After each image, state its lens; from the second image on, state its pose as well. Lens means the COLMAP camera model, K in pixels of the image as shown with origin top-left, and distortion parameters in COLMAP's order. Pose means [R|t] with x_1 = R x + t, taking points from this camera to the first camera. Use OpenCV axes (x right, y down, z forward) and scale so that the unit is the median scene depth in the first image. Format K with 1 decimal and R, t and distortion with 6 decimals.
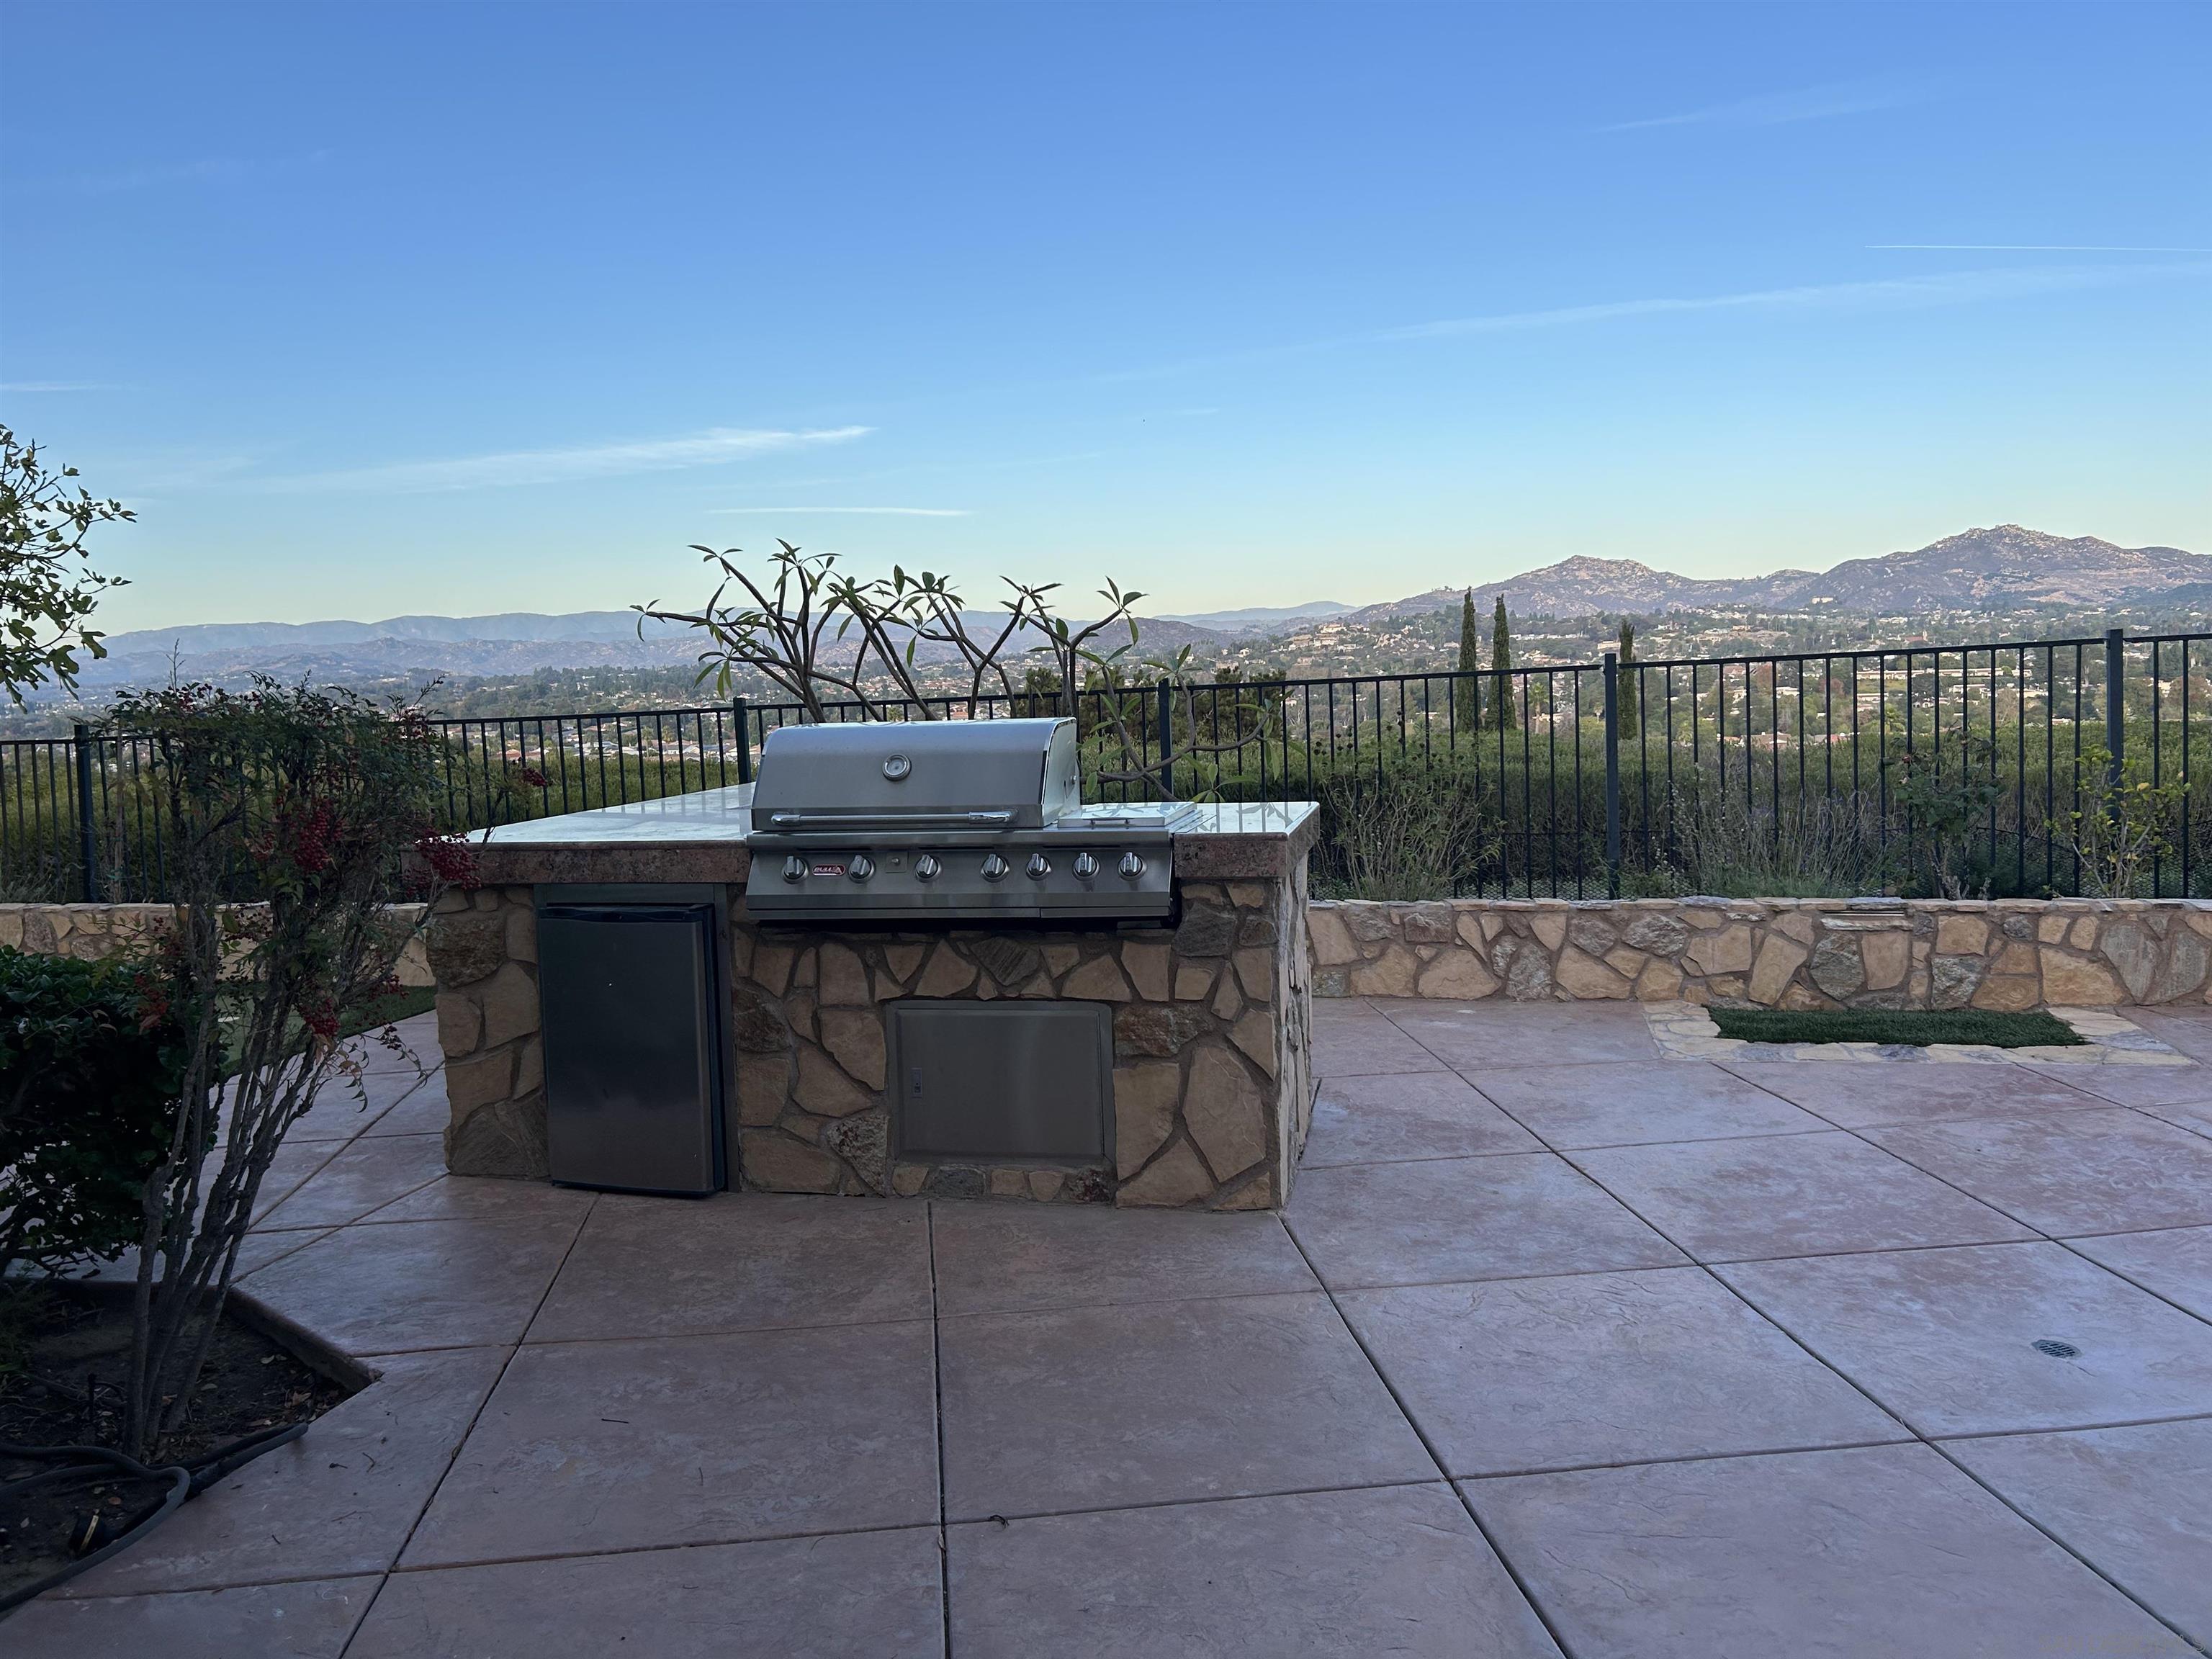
lens RADIAL K [[1668.9, 0, 1114.5], [0, 1668.9, 827.3], [0, 0, 1]] dist [0.045524, -0.048093]
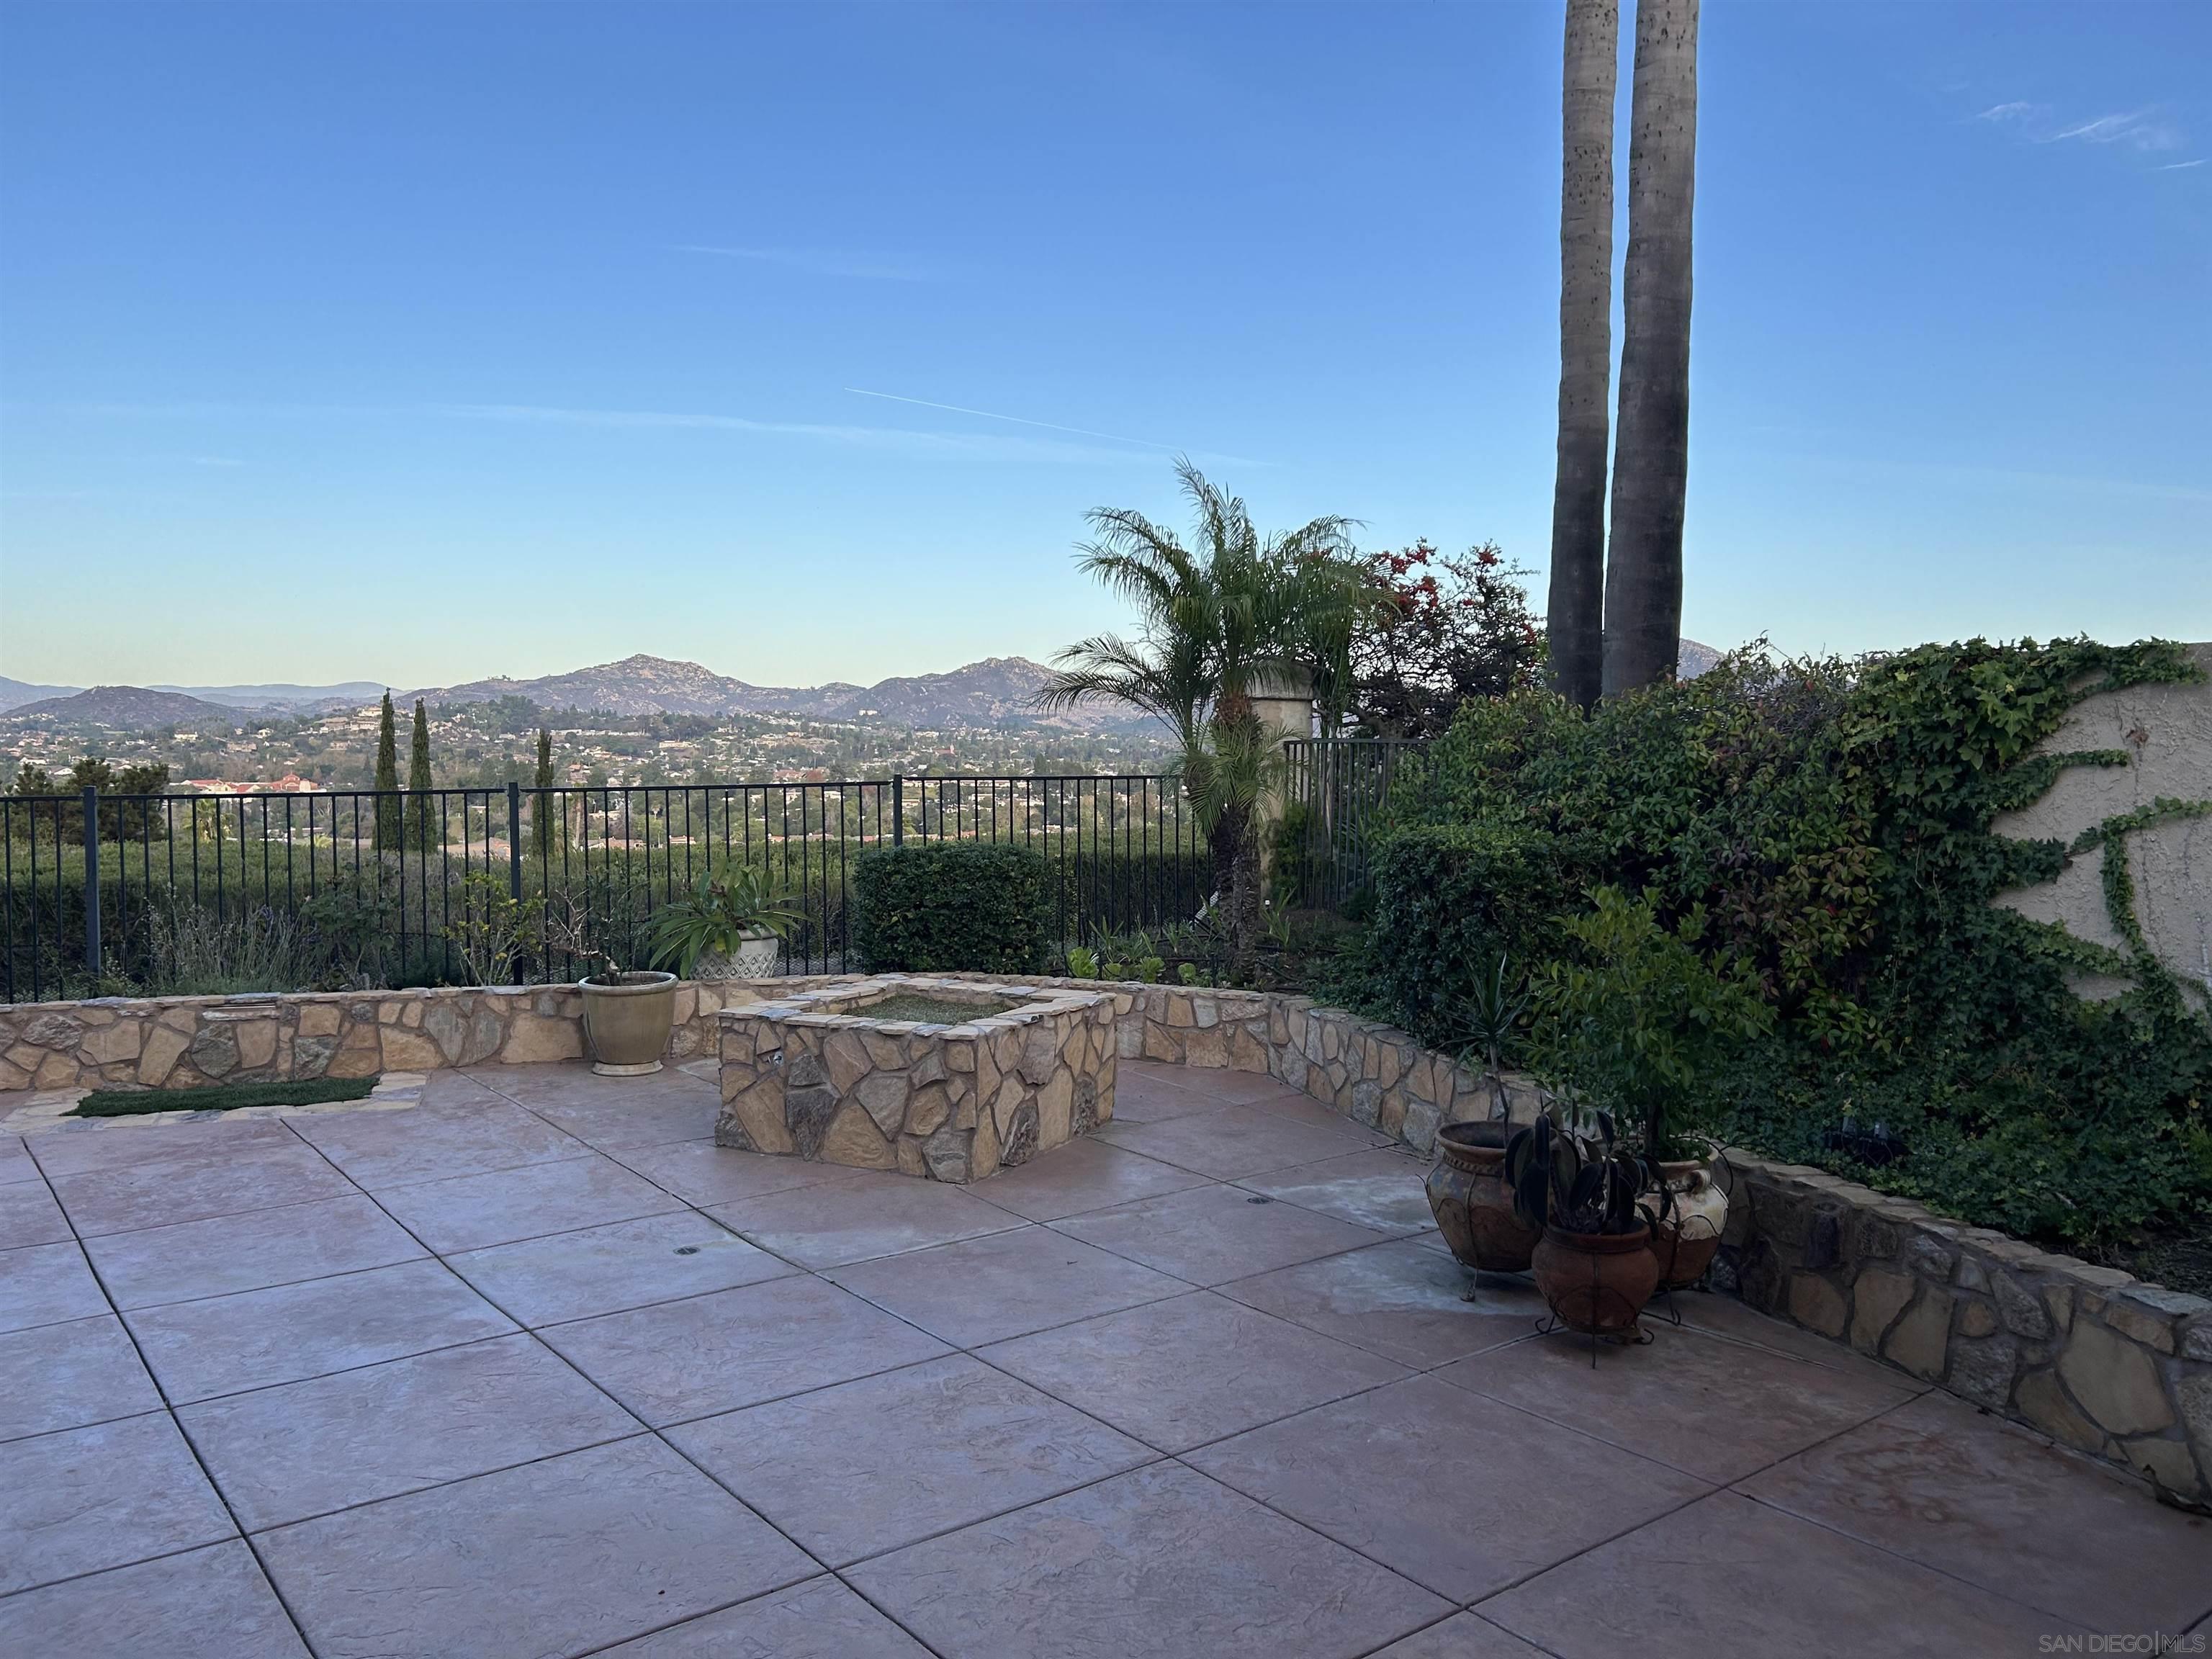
lens RADIAL K [[1668.9, 0, 1160.3], [0, 1668.9, 798.2], [0, 0, 1]] dist [0.045524, -0.048093]
pose [[0.847100, 0.027076, 0.530744, 0.347951], [0.012845, 0.997366, -0.071382, -0.004599], [-0.531279, 0.067286, 0.844521, -0.414442]]
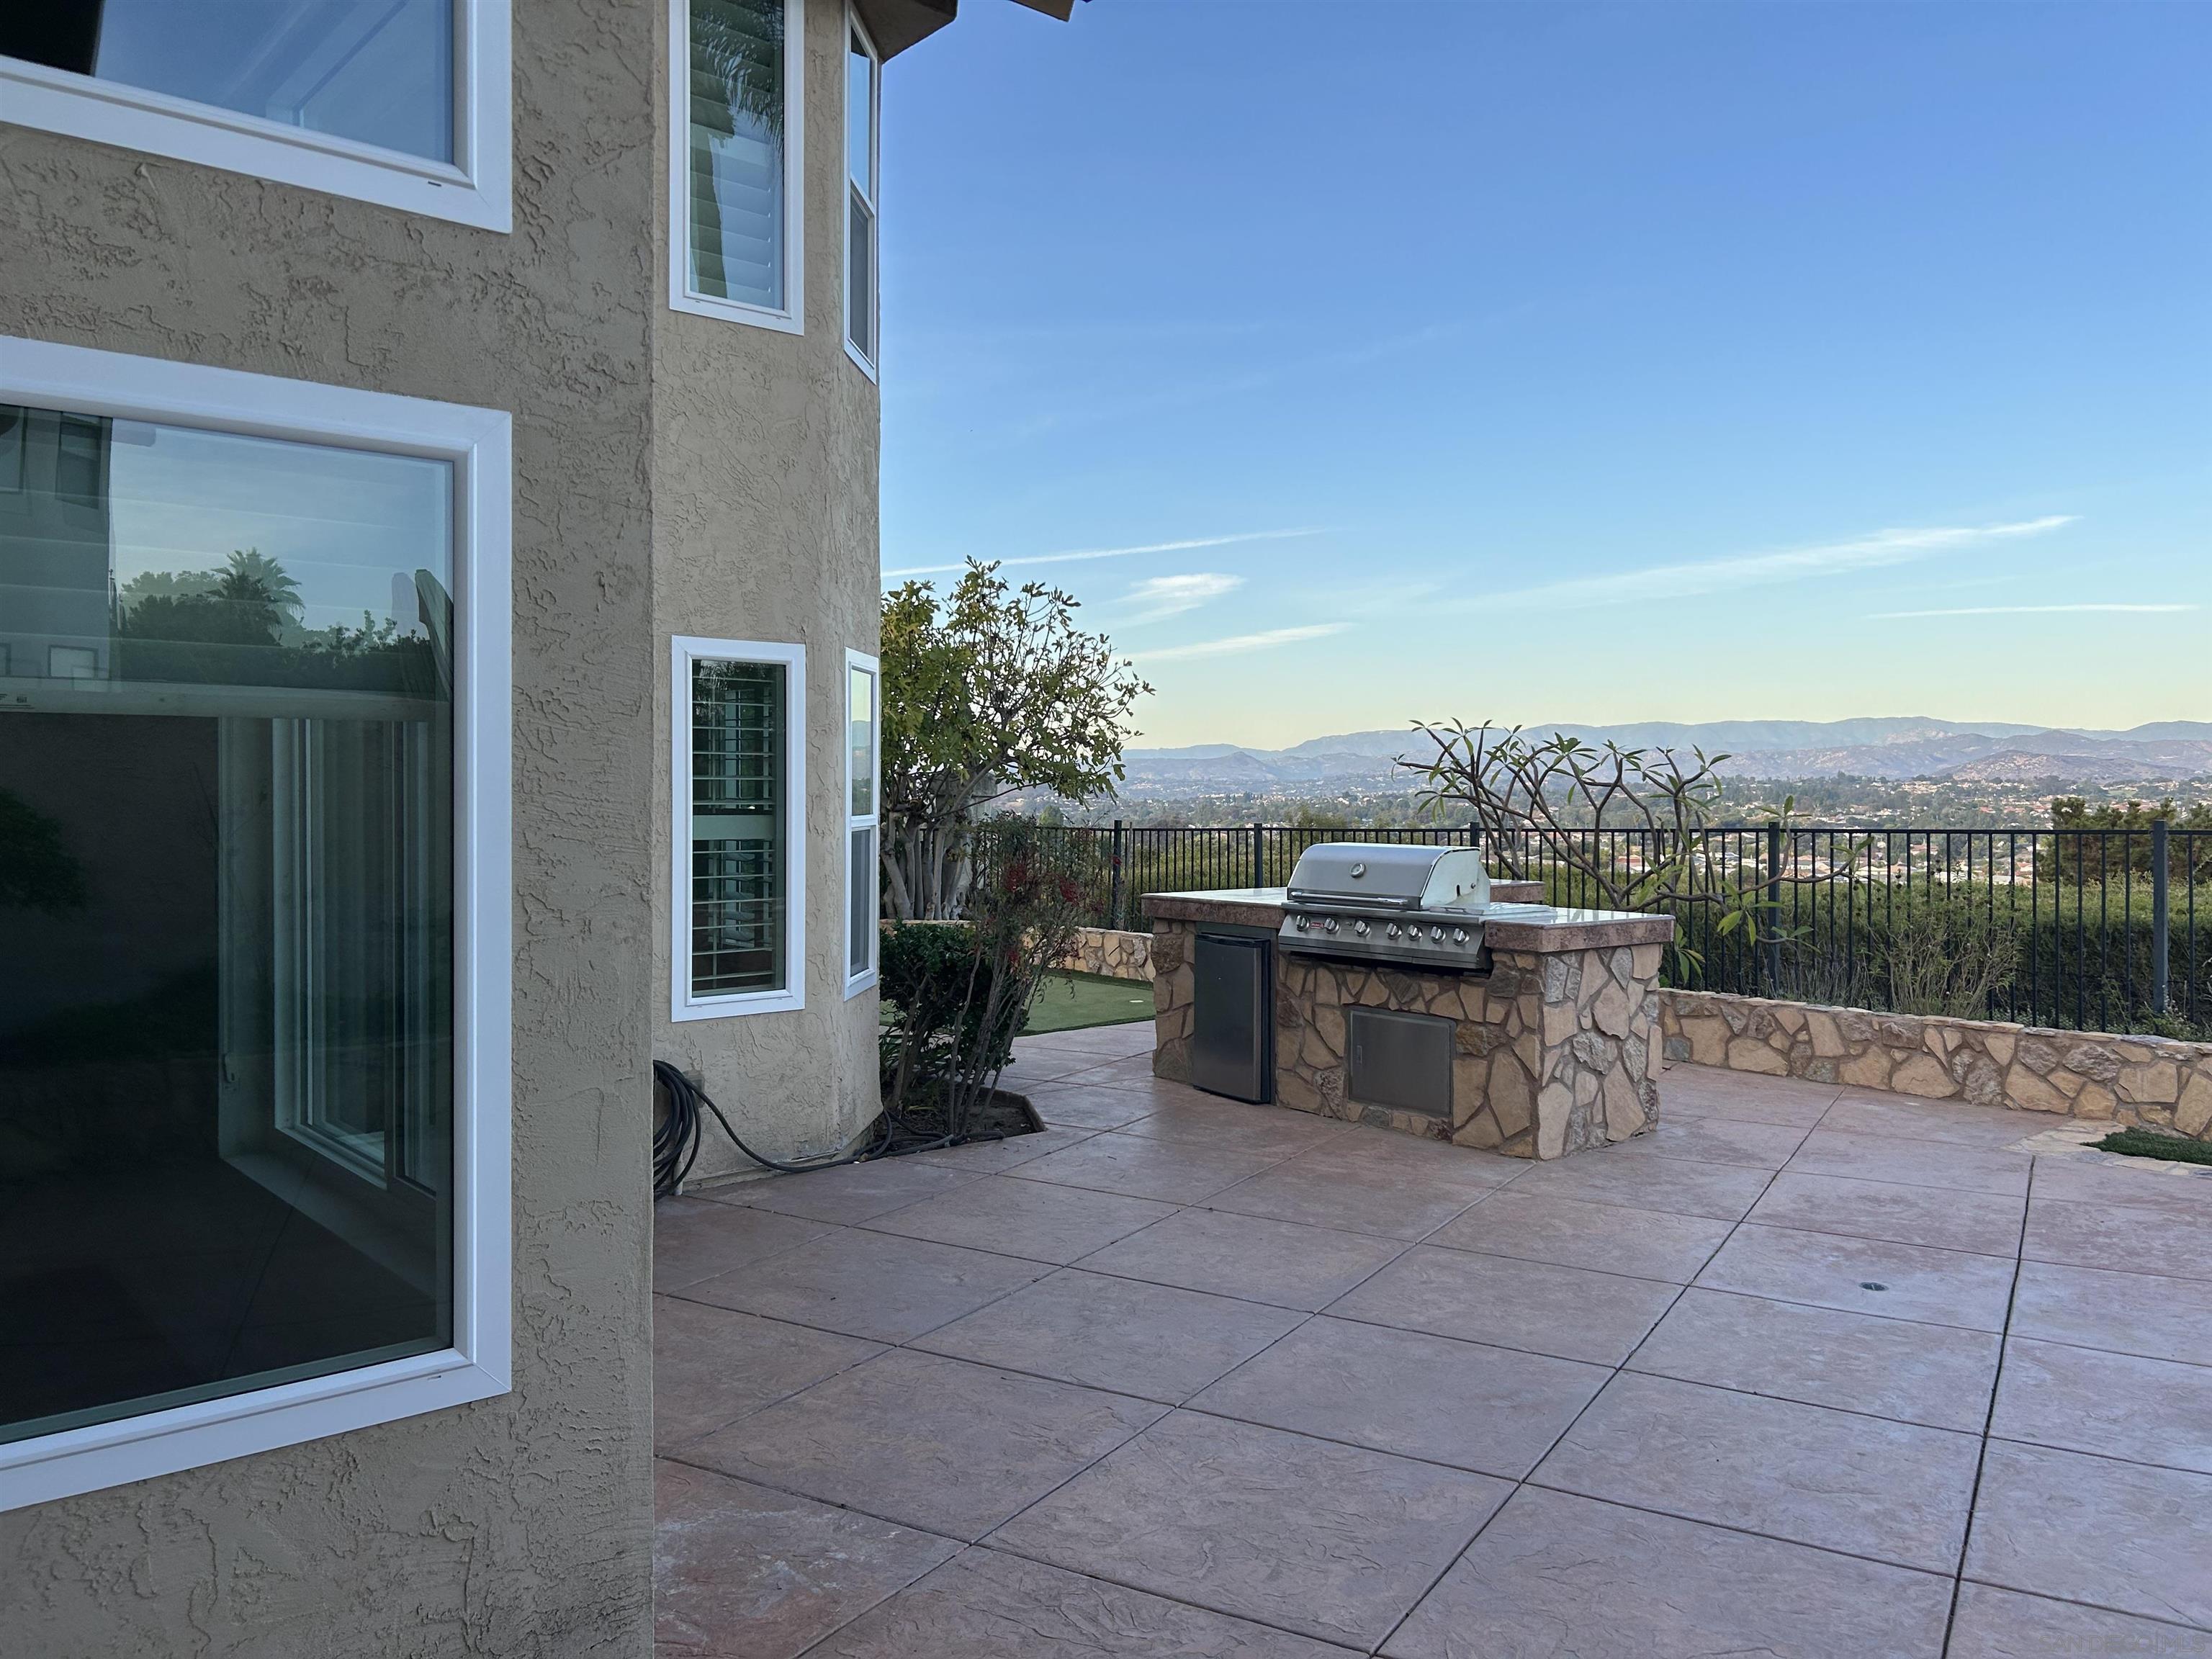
lens RADIAL K [[1668.9, 0, 1086.6], [0, 1668.9, 822.0], [0, 0, 1]] dist [0.045524, -0.048093]
pose [[0.782829, 0.046644, -0.620486, 0.495998], [-0.087936, 0.995471, -0.036109, 0.001270], [0.615992, 0.082830, 0.783386, -0.370857]]
